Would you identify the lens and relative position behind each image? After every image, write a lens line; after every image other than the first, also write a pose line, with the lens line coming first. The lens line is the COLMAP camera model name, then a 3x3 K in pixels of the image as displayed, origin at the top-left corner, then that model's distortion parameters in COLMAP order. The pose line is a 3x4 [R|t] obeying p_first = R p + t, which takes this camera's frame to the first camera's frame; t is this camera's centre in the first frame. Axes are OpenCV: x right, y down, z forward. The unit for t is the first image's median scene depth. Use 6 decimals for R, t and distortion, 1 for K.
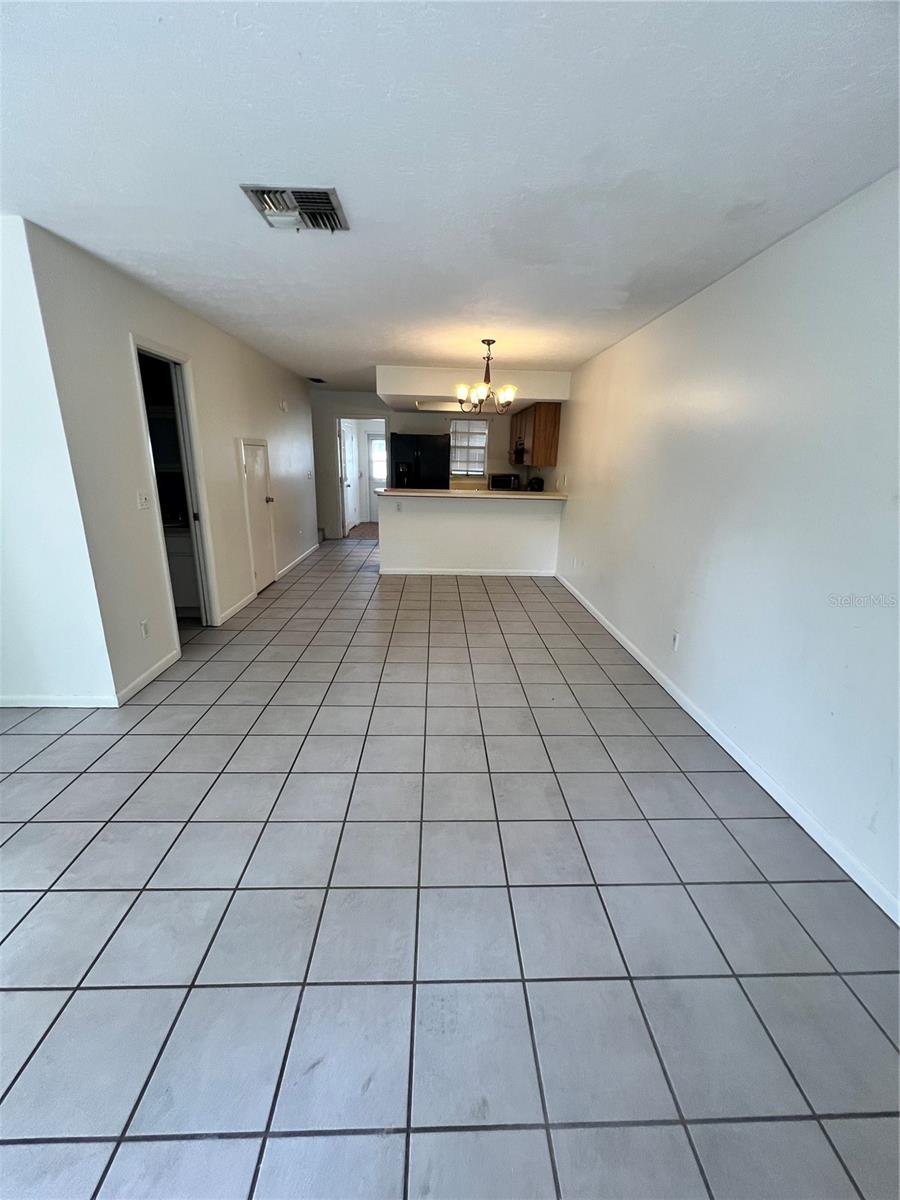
lens RADIAL K [[483.9, 0, 450.3], [0, 483.9, 594.8], [0, 0, 1]] dist [-0.002736, -0.000281]
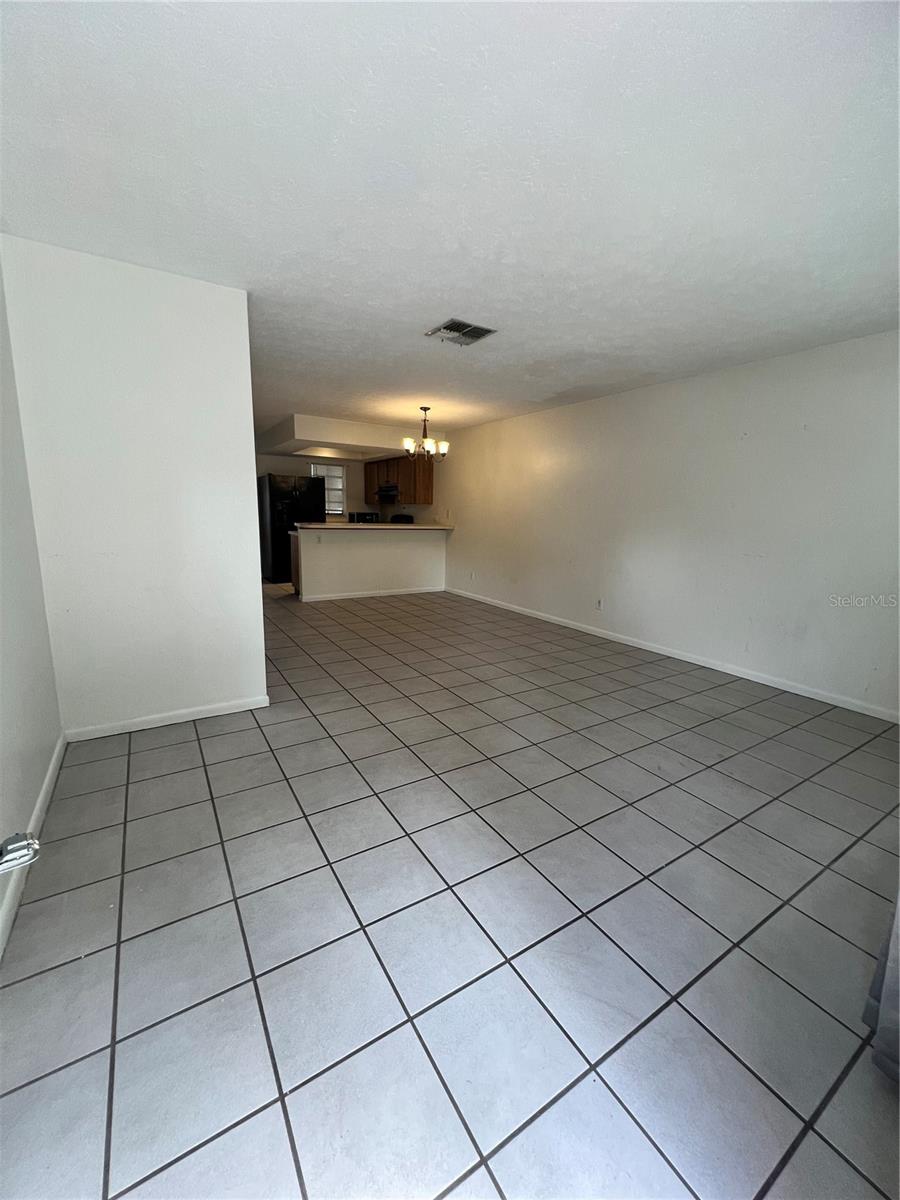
lens RADIAL K [[482.0, 0, 450.0], [0, 482.0, 600.0], [0, 0, 1]] dist [0.001058, -0.000013]
pose [[0.863739, -0.092452, 0.495387, -0.543758], [0.132691, 0.990062, -0.046585, 0.063717], [-0.486157, 0.105971, 0.867422, -0.119218]]
